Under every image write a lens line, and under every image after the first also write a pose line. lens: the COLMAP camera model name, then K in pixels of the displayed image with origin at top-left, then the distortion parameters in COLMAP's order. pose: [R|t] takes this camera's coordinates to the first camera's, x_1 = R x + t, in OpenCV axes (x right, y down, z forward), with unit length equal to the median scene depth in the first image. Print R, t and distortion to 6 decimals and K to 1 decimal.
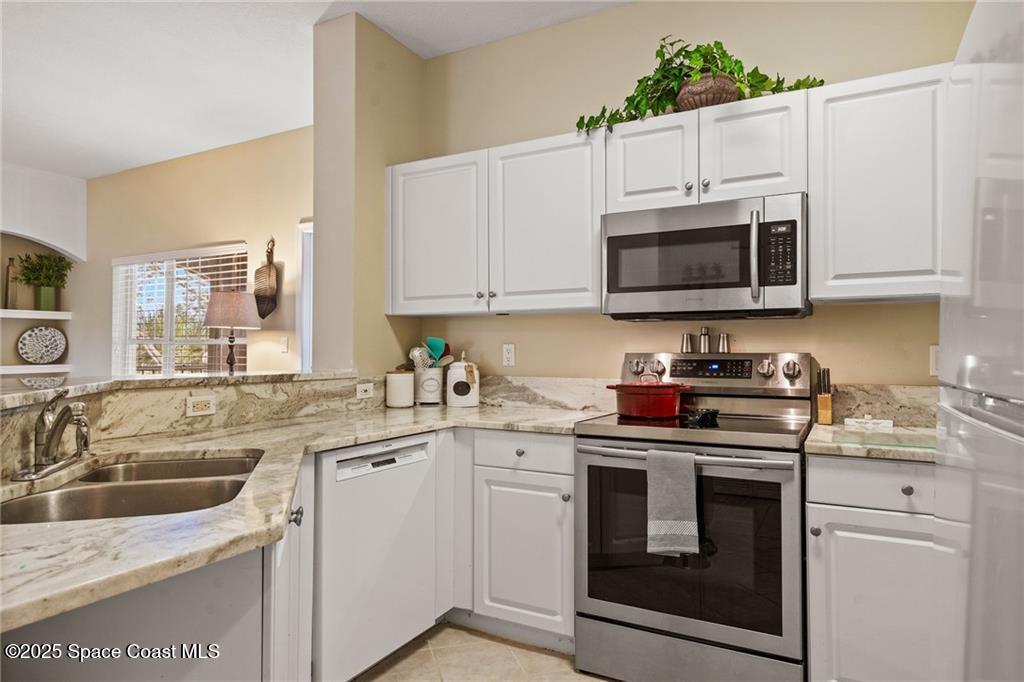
lens RADIAL K [[624.8, 0, 509.3], [0, 624.8, 361.4], [0, 0, 1]] dist [0.008127, -0.000587]
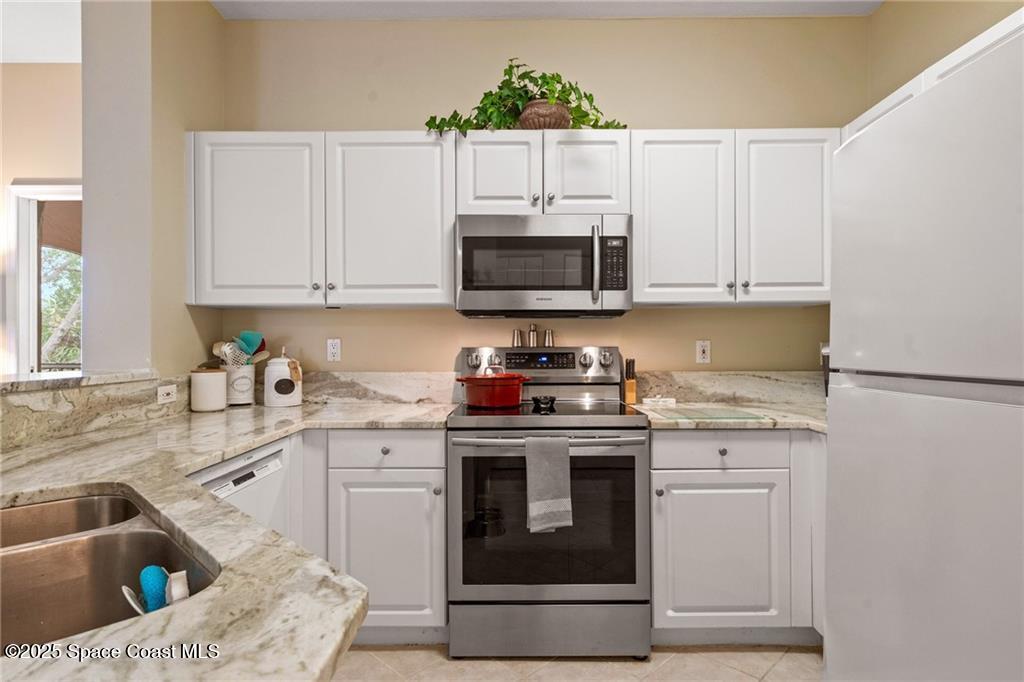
lens RADIAL K [[553.0, 0, 512.5], [0, 553.0, 355.2], [0, 0, 1]] dist [0.000236, -0.001083]
pose [[0.876045, -0.013127, 0.482050, -0.209720], [0.011563, 0.999914, 0.006215, -0.005277], [-0.482091, 0.000130, 0.876121, 0.143914]]
